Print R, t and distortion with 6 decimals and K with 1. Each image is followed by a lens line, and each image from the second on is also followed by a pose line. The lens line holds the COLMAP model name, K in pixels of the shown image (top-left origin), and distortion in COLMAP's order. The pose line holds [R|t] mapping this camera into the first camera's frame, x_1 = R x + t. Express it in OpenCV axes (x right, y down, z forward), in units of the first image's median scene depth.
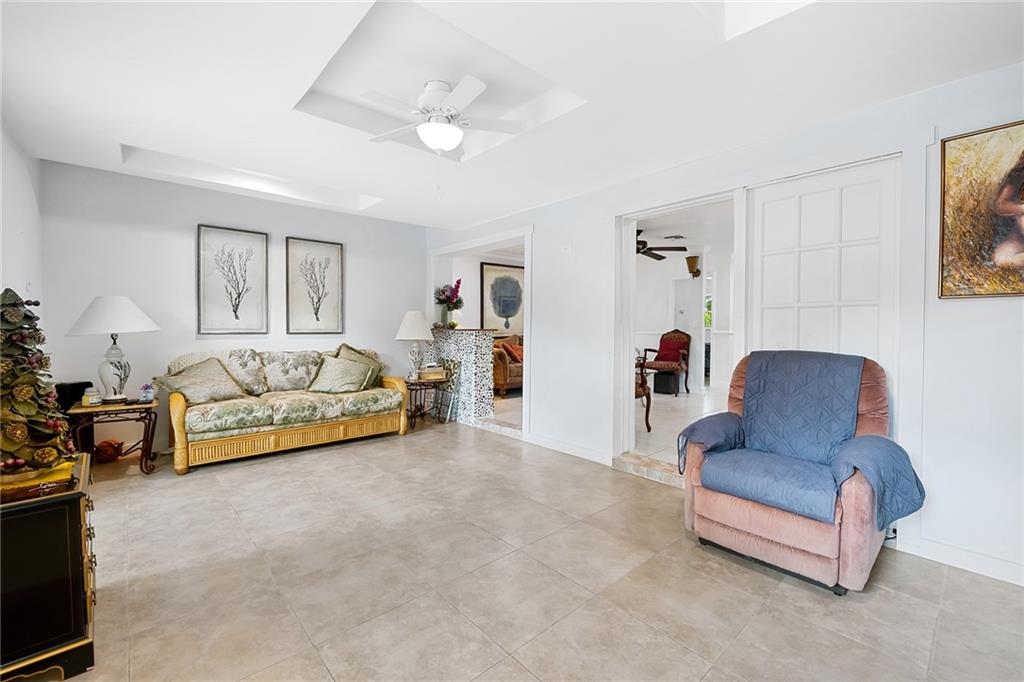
lens RADIAL K [[438.2, 0, 512.0], [0, 438.2, 341.0], [0, 0, 1]] dist [-0.001106, -0.000025]
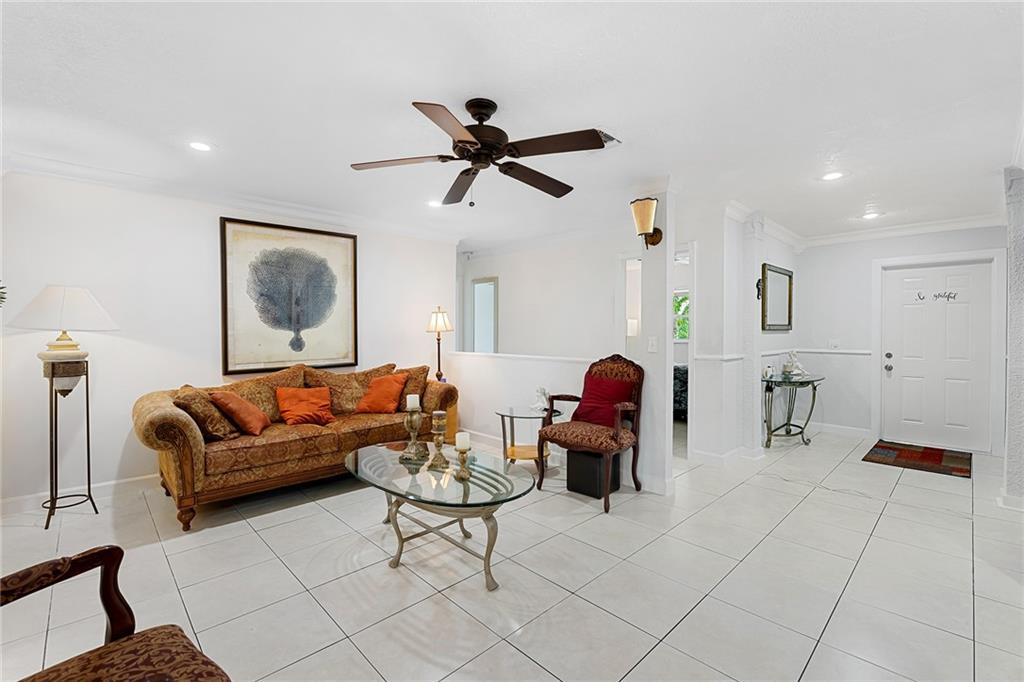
lens RADIAL K [[448.1, 0, 512.0], [0, 448.1, 341.0], [0, 0, 1]] dist [-0.002962, -0.000278]
pose [[0.999356, -0.002732, 0.035767, 0.243223], [0.003057, 0.999955, -0.009036, -0.037839], [-0.035740, 0.009140, 0.999319, 0.508509]]
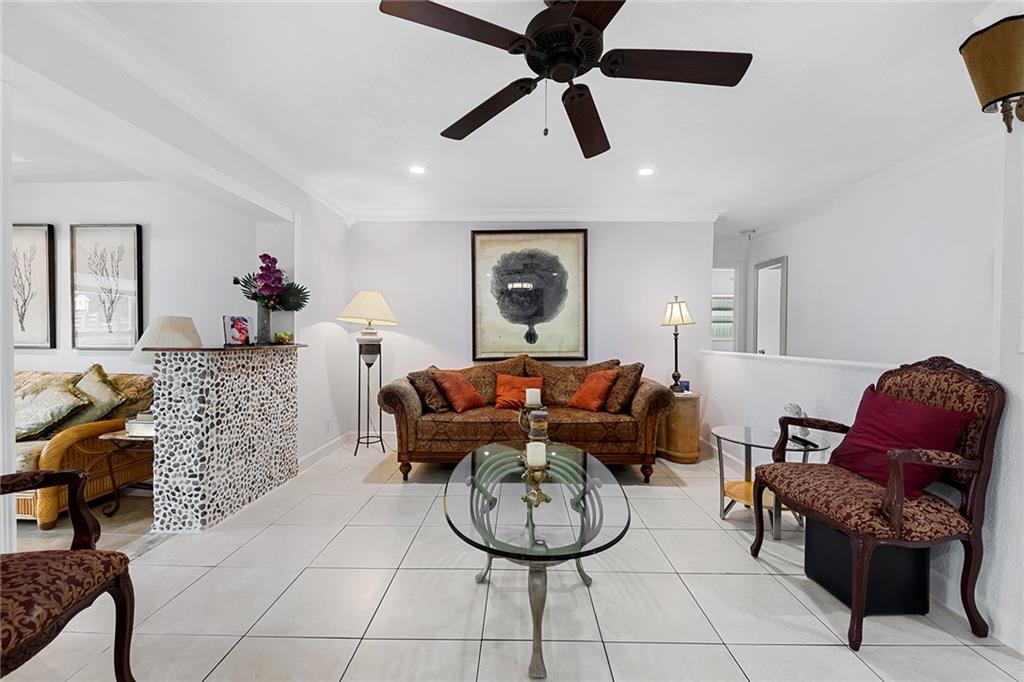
lens RADIAL K [[403.2, 0, 514.0], [0, 403.2, 343.1], [0, 0, 1]] dist [-0.002478, -0.000643]
pose [[0.734594, 0.015060, -0.678340, 0.355136], [-0.025615, 0.999656, -0.005545, -0.027397], [0.678023, 0.021450, 0.734728, 0.661517]]
